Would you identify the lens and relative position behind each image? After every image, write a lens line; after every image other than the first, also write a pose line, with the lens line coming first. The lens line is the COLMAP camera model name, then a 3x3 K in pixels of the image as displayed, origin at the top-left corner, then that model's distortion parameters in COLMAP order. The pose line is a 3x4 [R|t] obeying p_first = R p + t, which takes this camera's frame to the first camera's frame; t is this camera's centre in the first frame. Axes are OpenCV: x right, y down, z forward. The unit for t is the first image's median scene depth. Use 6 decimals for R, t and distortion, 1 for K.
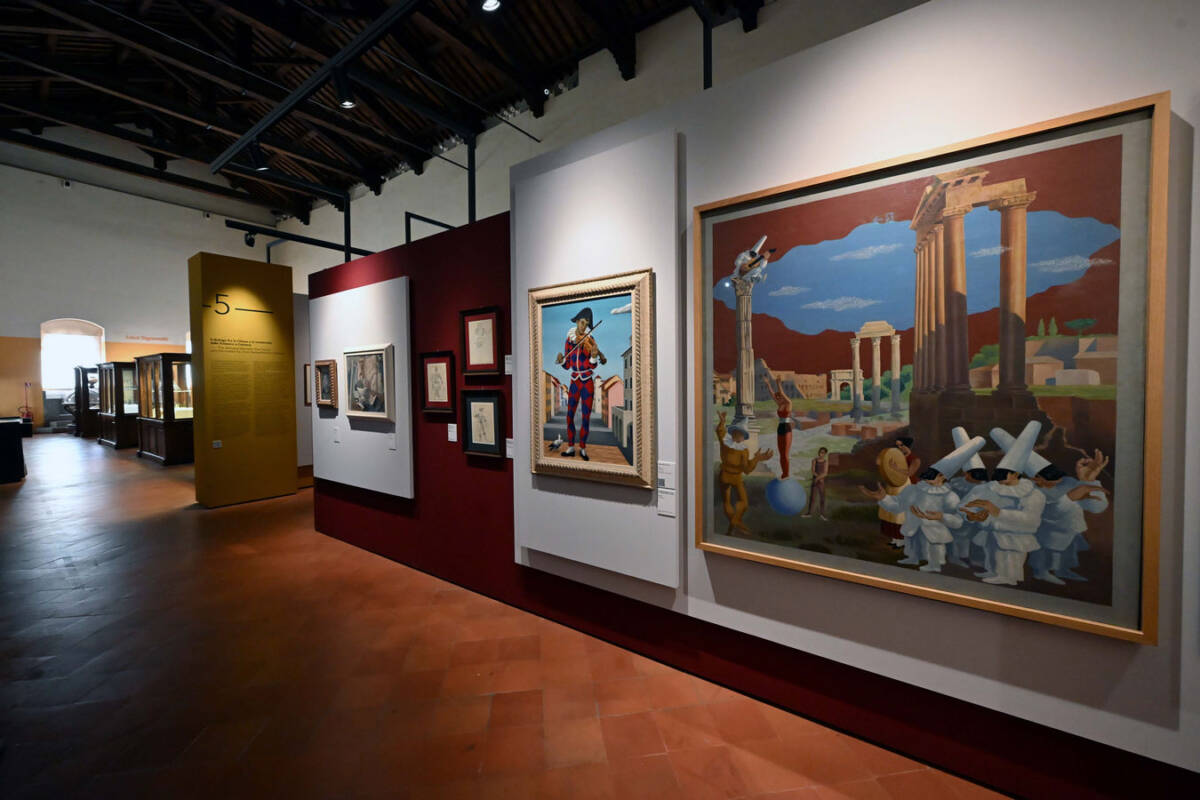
lens RADIAL K [[470.2, 0, 601.7], [0, 470.2, 396.9], [0, 0, 1]] dist [-0.001632, -0.000123]
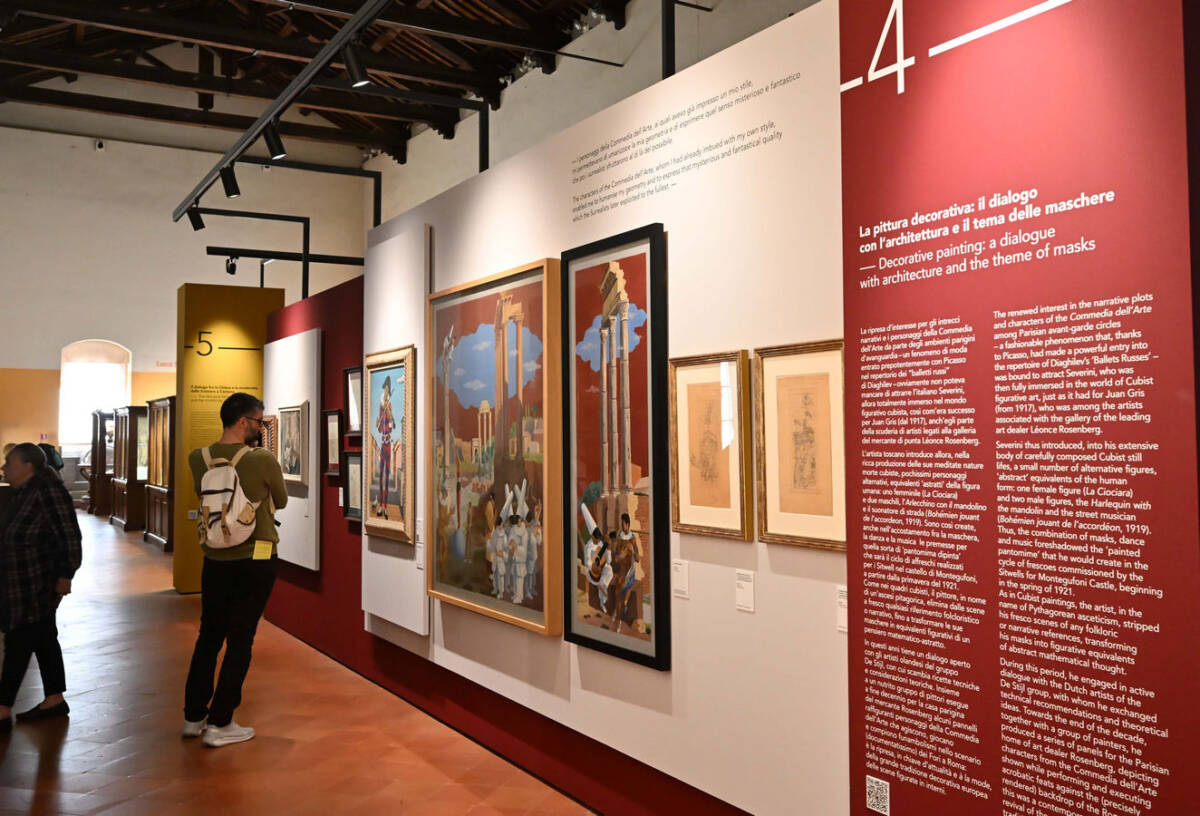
lens RADIAL K [[1050.8, 0, 601.2], [0, 1050.8, 389.8], [0, 0, 1]] dist [-0.000710, 0.002888]
pose [[0.919961, -0.012846, -0.391800, 1.708107], [-0.015908, 0.997416, -0.070055, 0.002856], [0.391688, 0.070681, 0.917379, -1.269462]]
